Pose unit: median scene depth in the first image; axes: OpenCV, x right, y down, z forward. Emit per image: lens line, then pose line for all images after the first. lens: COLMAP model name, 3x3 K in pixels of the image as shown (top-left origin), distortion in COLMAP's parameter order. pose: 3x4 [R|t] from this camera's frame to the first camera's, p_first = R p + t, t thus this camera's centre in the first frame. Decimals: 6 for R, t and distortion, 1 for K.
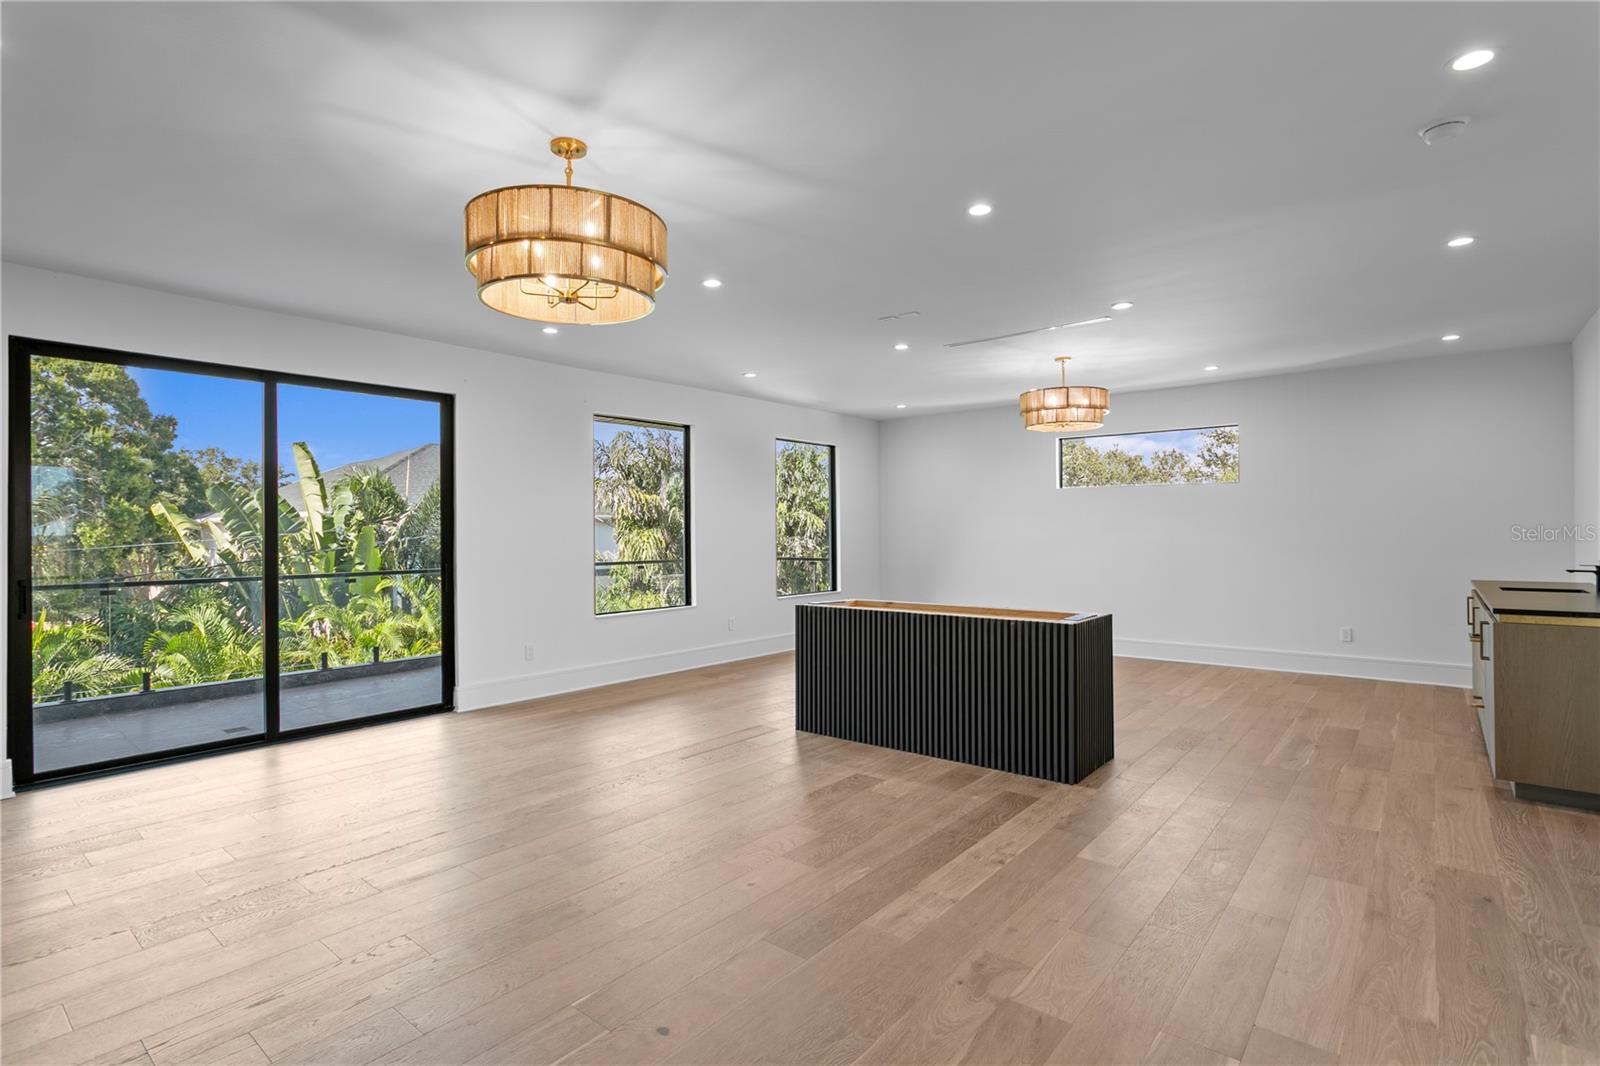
lens RADIAL K [[792.9, 0, 795.3], [0, 792.9, 527.7], [0, 0, 1]] dist [-0.018013, 0.000463]
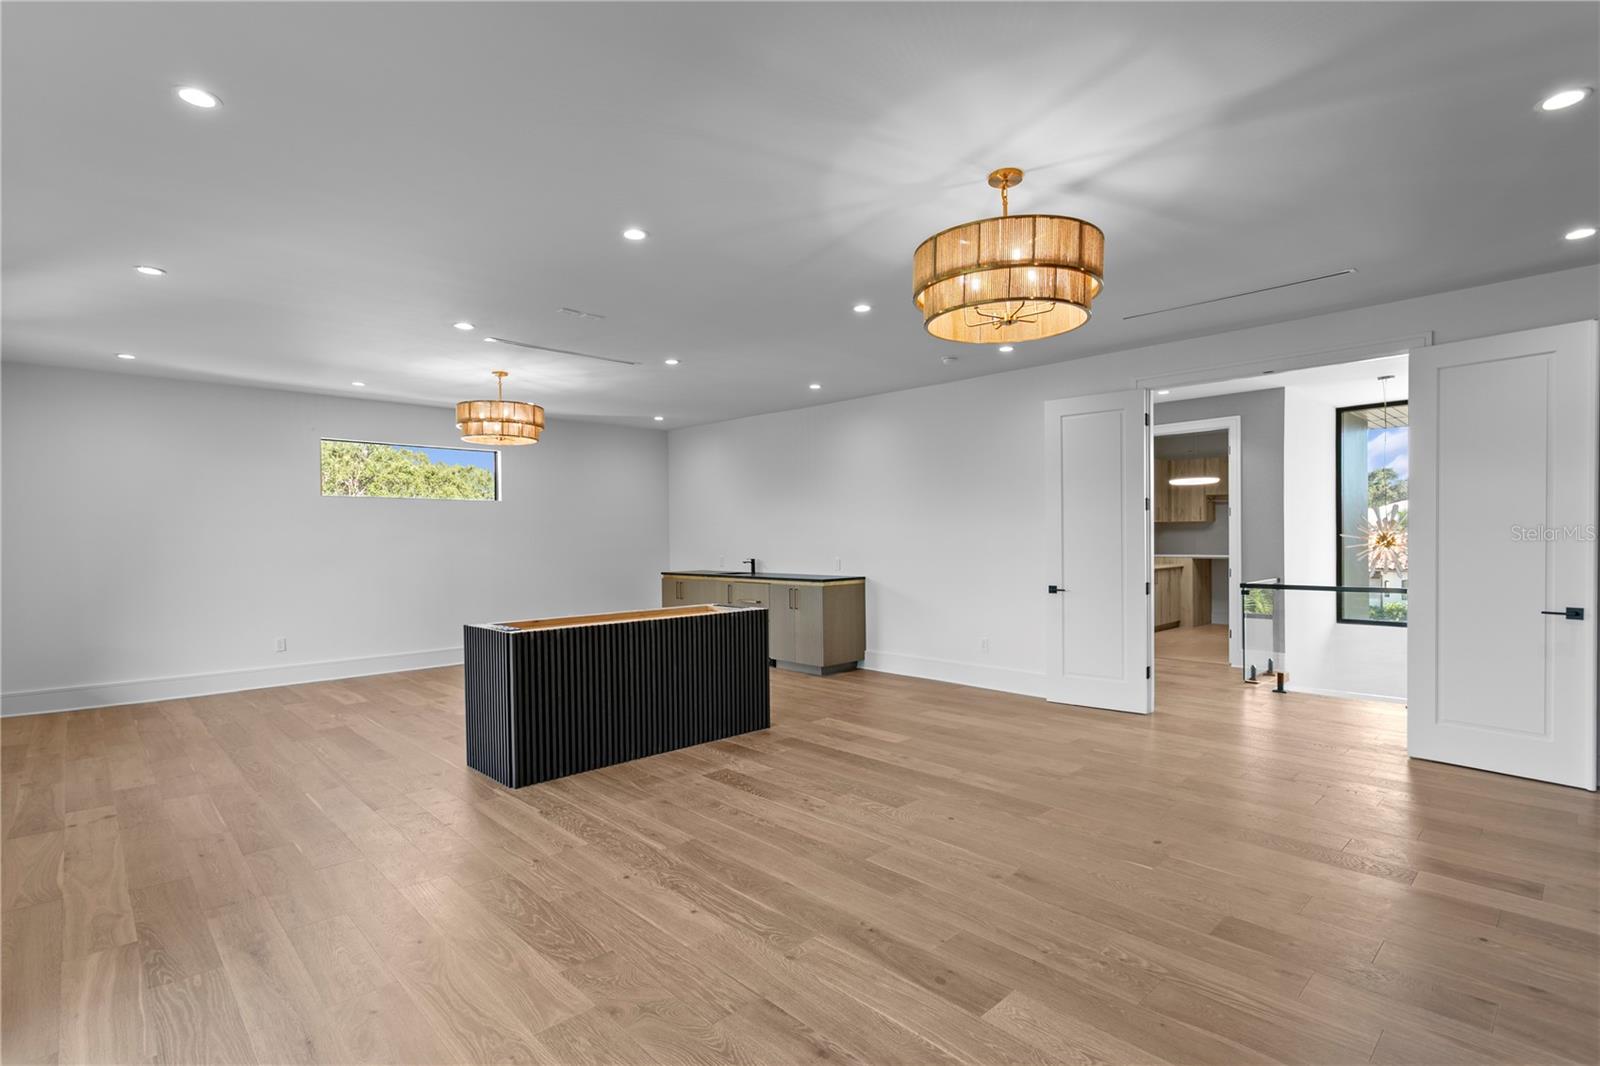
lens RADIAL K [[767.5, 0, 791.4], [0, 767.5, 531.6], [0, 0, 1]] dist [0.023059, 0.000460]
pose [[0.114393, 0.009721, 0.993388, -0.984119], [0.006598, 0.999923, -0.010545, 0.005385], [-0.993414, 0.007760, 0.114320, 0.835368]]
